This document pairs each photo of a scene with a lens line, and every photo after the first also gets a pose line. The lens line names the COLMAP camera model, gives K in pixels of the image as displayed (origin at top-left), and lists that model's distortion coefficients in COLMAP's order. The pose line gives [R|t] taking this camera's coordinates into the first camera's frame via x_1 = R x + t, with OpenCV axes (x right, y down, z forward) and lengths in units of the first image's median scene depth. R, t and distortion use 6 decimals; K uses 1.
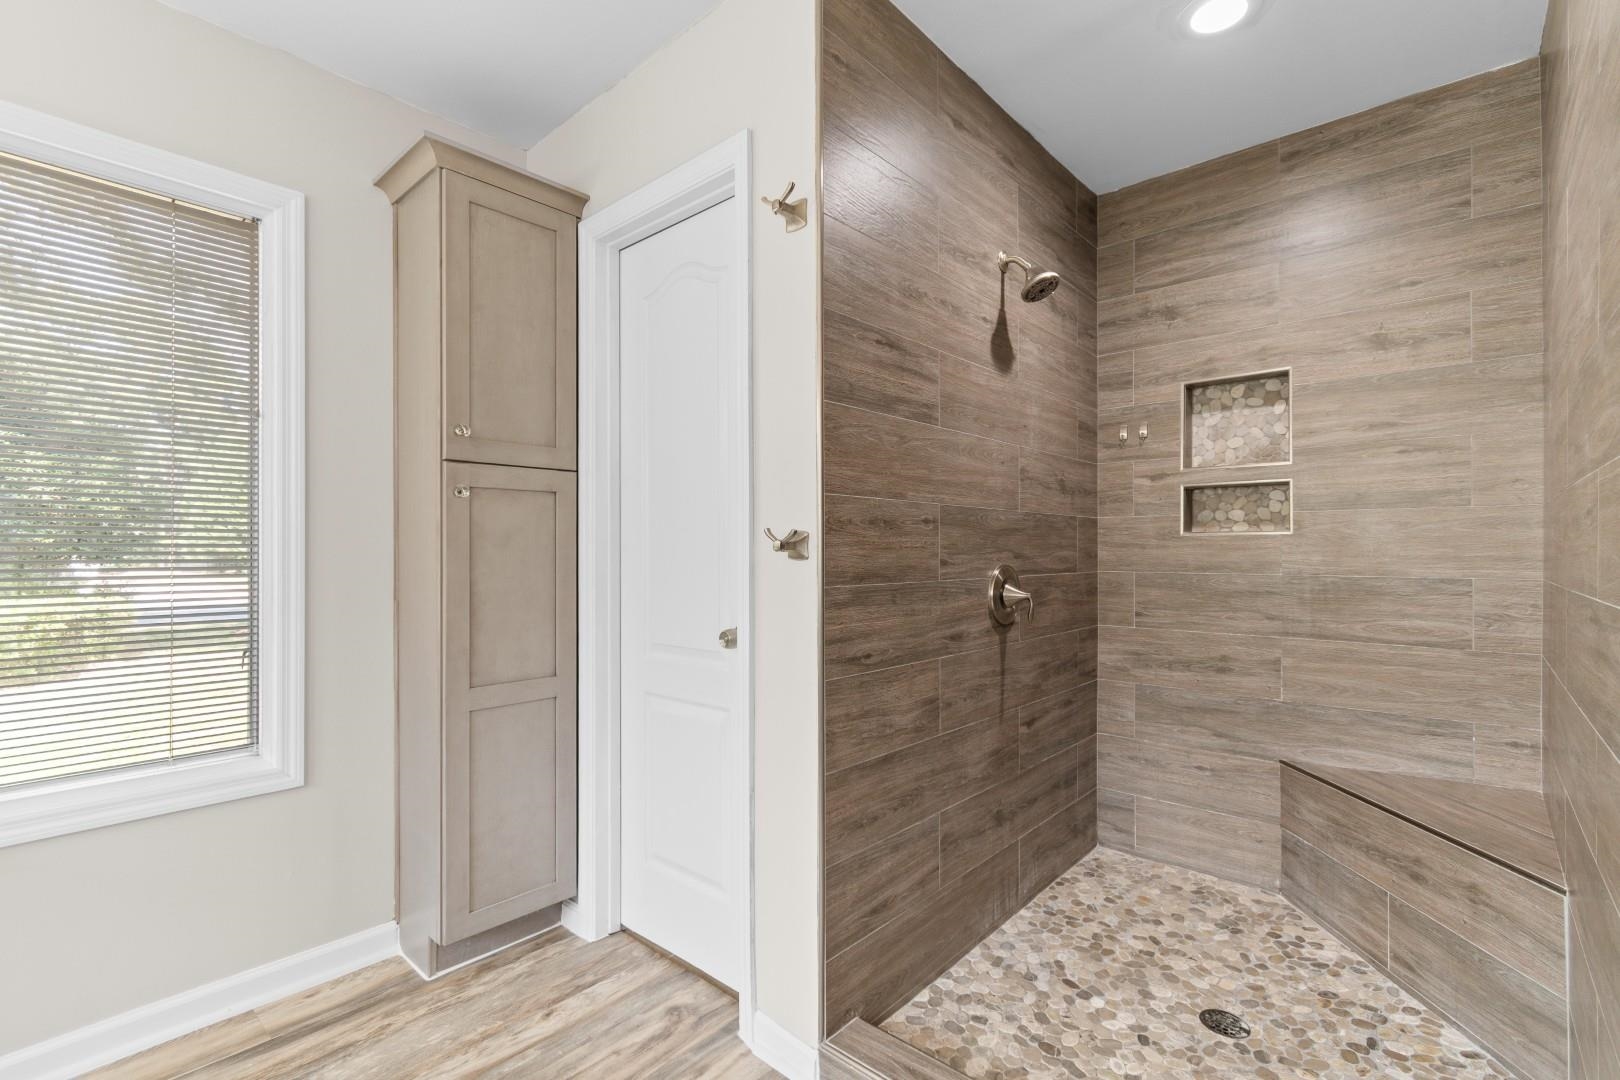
lens RADIAL K [[728.1, 0, 814.1], [0, 728.1, 546.8], [0, 0, 1]] dist [0.004068, -0.000746]
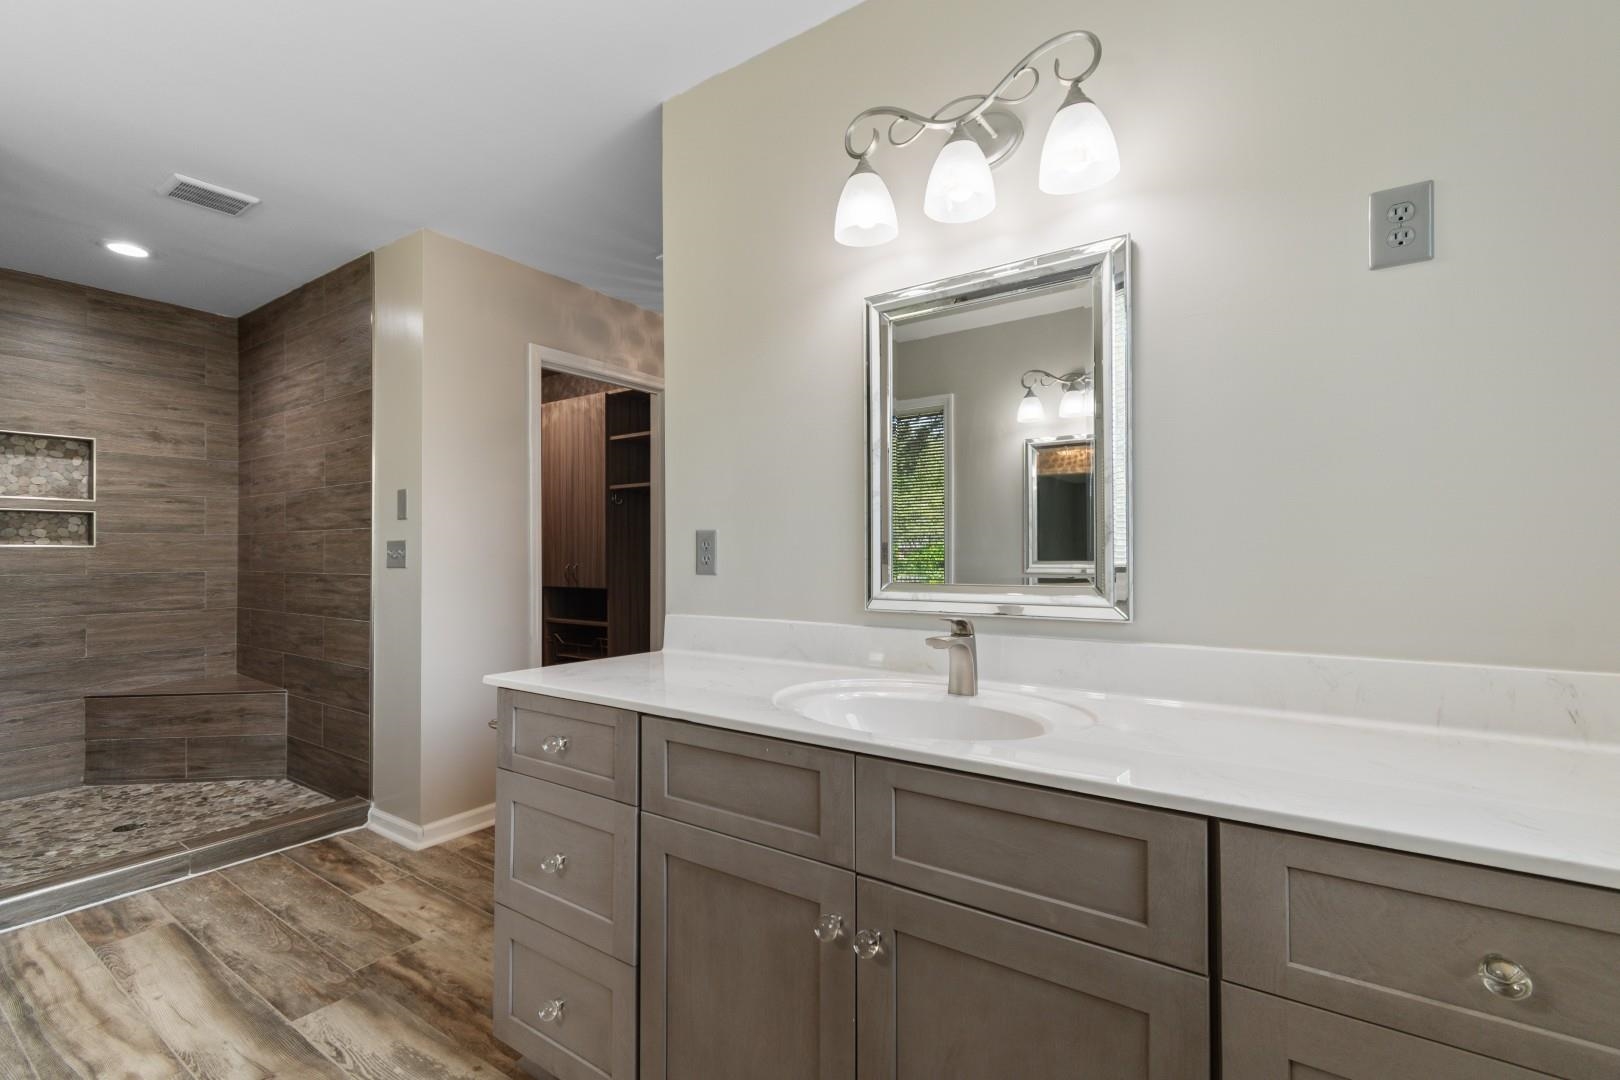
lens RADIAL K [[728.1, 0, 826.2], [0, 728.1, 548.4], [0, 0, 1]] dist [0.004068, -0.000746]
pose [[-0.125785, 0.003365, 0.992052, -1.186022], [-0.002863, 0.999989, -0.003755, -0.015122], [-0.992053, -0.003313, -0.125774, -0.373787]]
